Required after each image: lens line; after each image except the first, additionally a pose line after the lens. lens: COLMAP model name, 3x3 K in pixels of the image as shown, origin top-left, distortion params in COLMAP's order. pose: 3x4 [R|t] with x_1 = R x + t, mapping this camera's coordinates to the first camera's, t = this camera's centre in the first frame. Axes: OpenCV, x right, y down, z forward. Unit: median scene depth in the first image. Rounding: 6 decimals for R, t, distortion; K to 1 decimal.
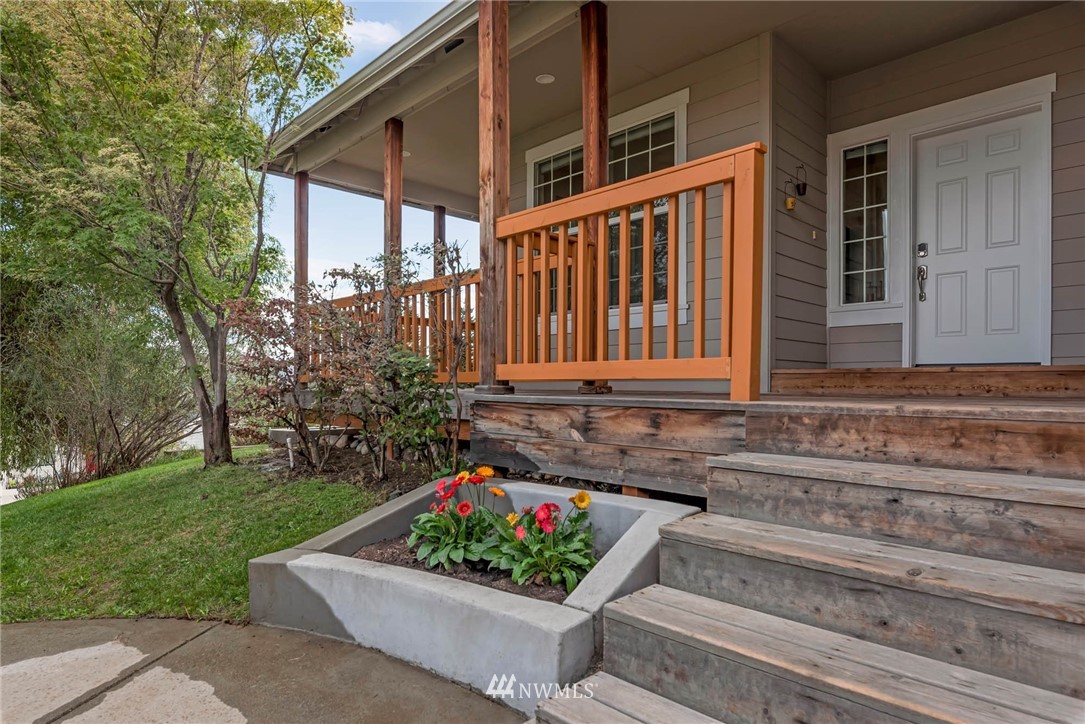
lens RADIAL K [[613.3, 0, 541.7], [0, 613.3, 368.7], [0, 0, 1]] dist [-0.000019, -0.000012]
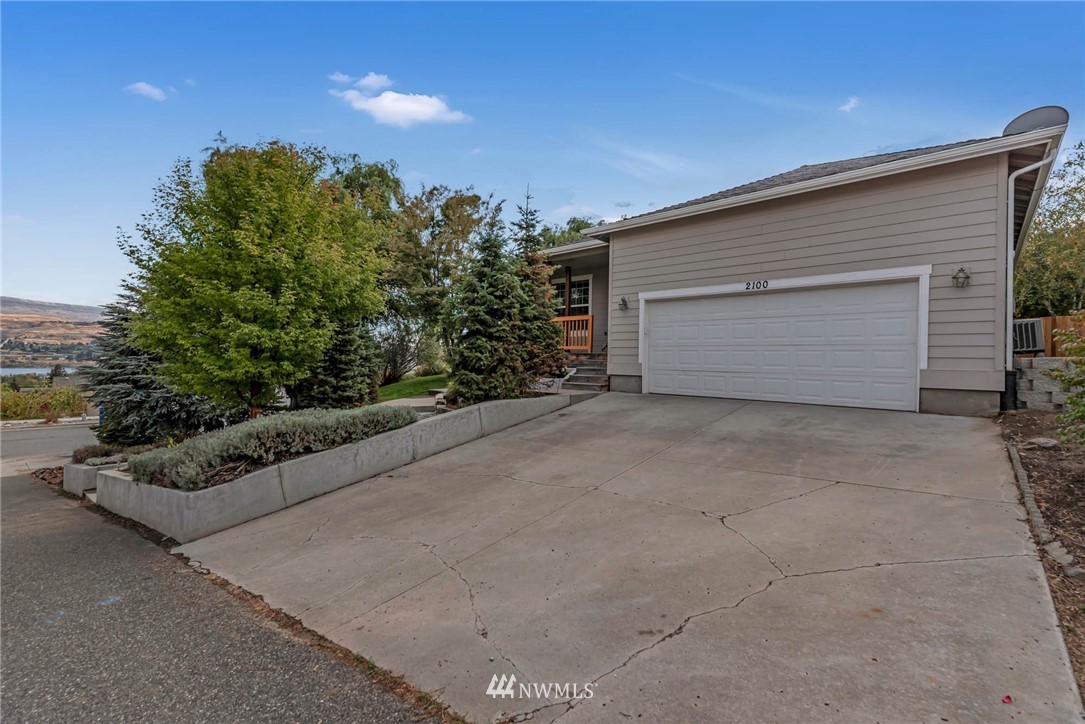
lens RADIAL K [[473.7, 0, 543.7], [0, 473.7, 359.7], [0, 0, 1]] dist [0.001398, 0.000014]
pose [[0.999333, 0.002558, 0.036440, -0.283626], [-0.003333, 0.999769, 0.021212, 0.019075], [-0.036377, -0.021319, 0.999111, -3.285109]]
